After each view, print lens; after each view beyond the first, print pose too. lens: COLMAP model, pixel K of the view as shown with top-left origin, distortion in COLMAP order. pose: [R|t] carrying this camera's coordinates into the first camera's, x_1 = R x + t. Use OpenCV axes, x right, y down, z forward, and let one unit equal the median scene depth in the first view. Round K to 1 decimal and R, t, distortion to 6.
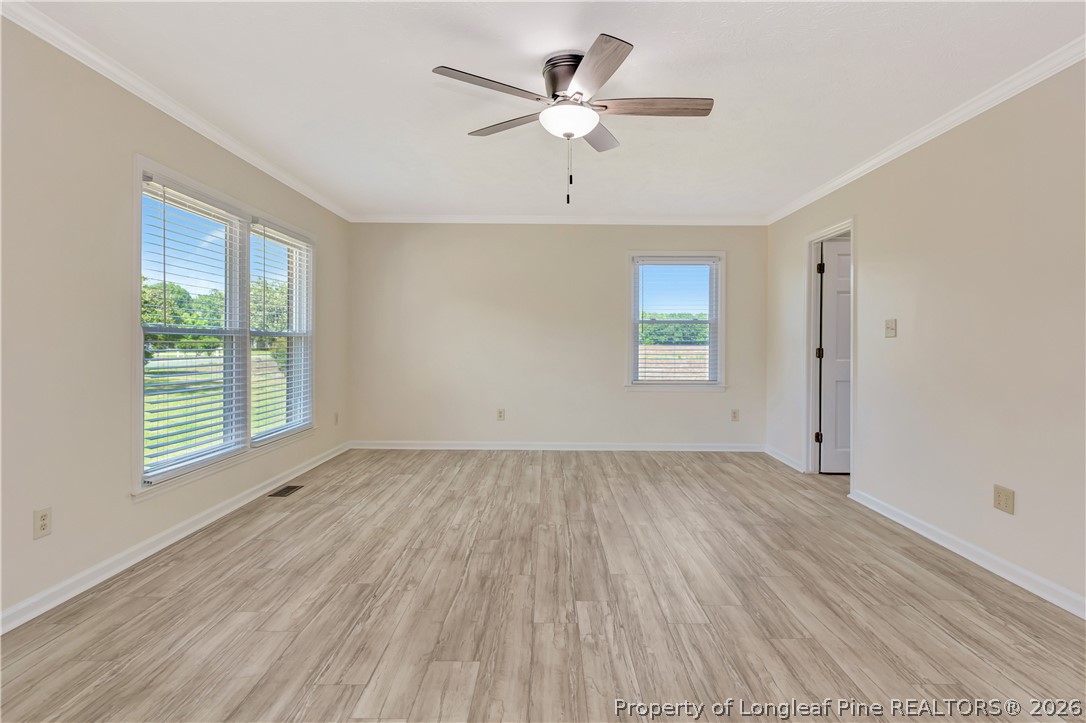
lens RADIAL K [[567.6, 0, 543.8], [0, 567.6, 351.7], [0, 0, 1]] dist [0.002778, -0.004008]
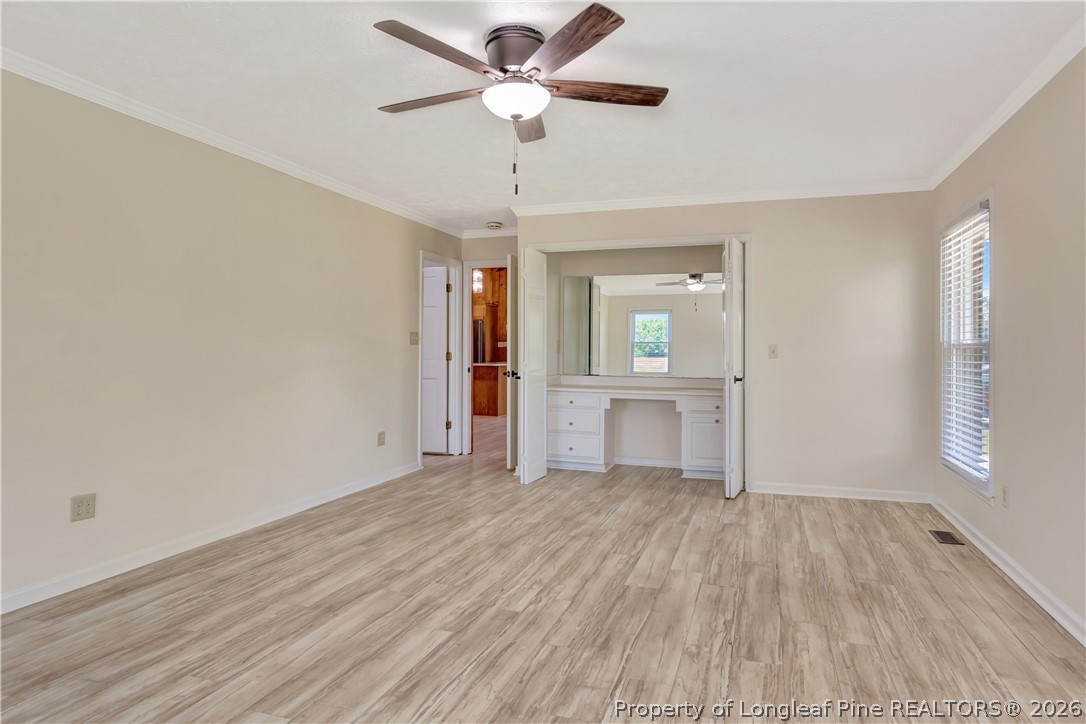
lens RADIAL K [[654.9, 0, 542.7], [0, 654.9, 358.7], [0, 0, 1]] dist [-0.008488, -0.003193]
pose [[-0.949751, -0.015931, 0.312601, -0.330804], [-0.005897, 0.999437, 0.033018, -0.044377], [-0.312951, 0.029516, -0.949310, 2.045235]]
